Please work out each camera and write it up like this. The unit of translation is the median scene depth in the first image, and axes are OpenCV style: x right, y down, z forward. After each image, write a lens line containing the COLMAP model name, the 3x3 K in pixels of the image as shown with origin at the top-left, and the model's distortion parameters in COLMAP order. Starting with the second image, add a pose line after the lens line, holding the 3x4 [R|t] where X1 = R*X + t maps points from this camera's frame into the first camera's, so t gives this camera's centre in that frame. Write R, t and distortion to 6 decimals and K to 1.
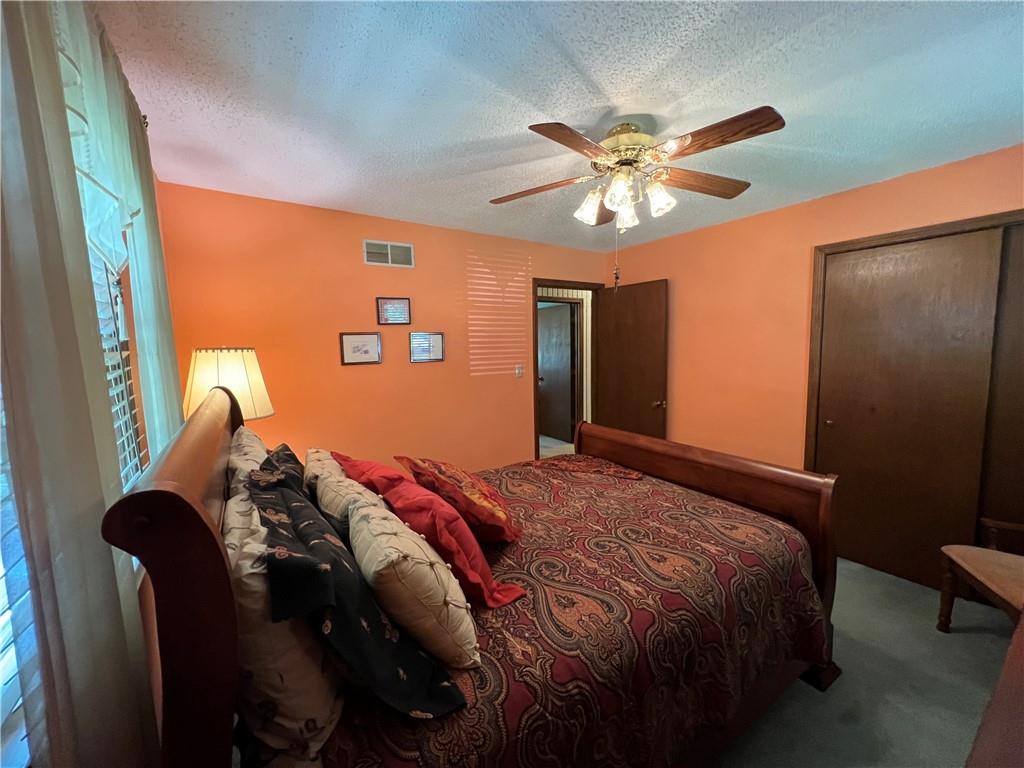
lens RADIAL K [[408.2, 0, 512.0], [0, 408.2, 384.0], [0, 0, 1]] dist [0.000770, 0.000032]
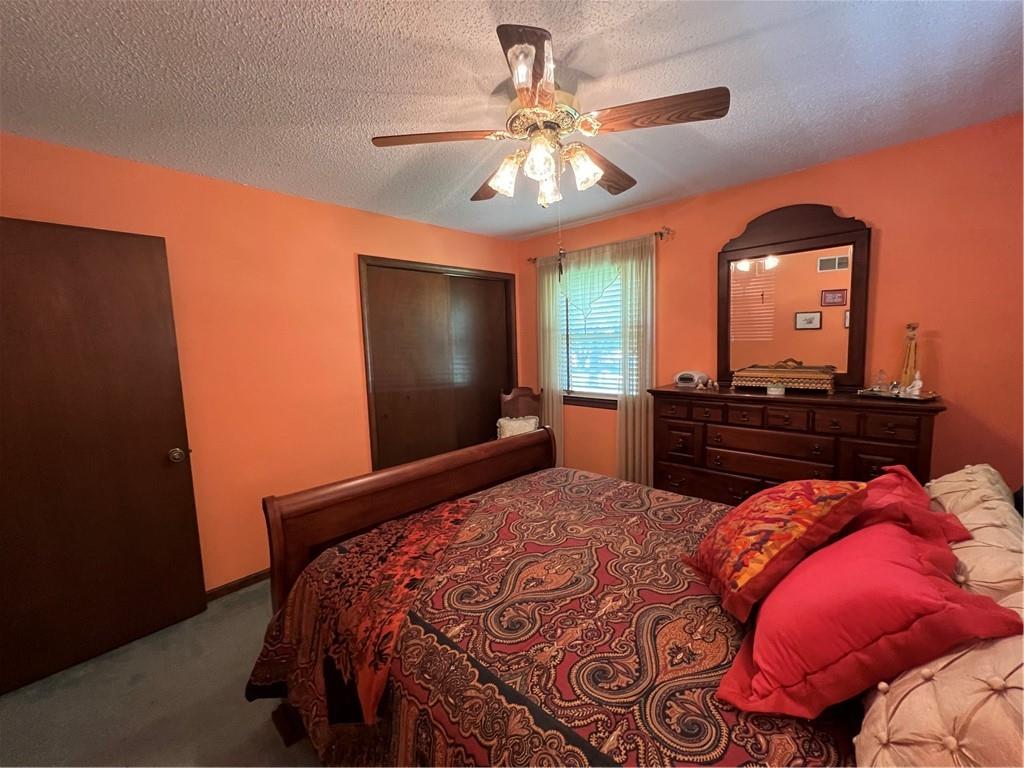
lens RADIAL K [[408.2, 0, 512.0], [0, 408.2, 384.0], [0, 0, 1]] dist [0.000770, 0.000032]
pose [[-0.211408, -0.077511, 0.974320, -0.518520], [0.131789, 0.985487, 0.106995, -0.085697], [-0.968472, 0.151024, -0.198125, 1.133972]]
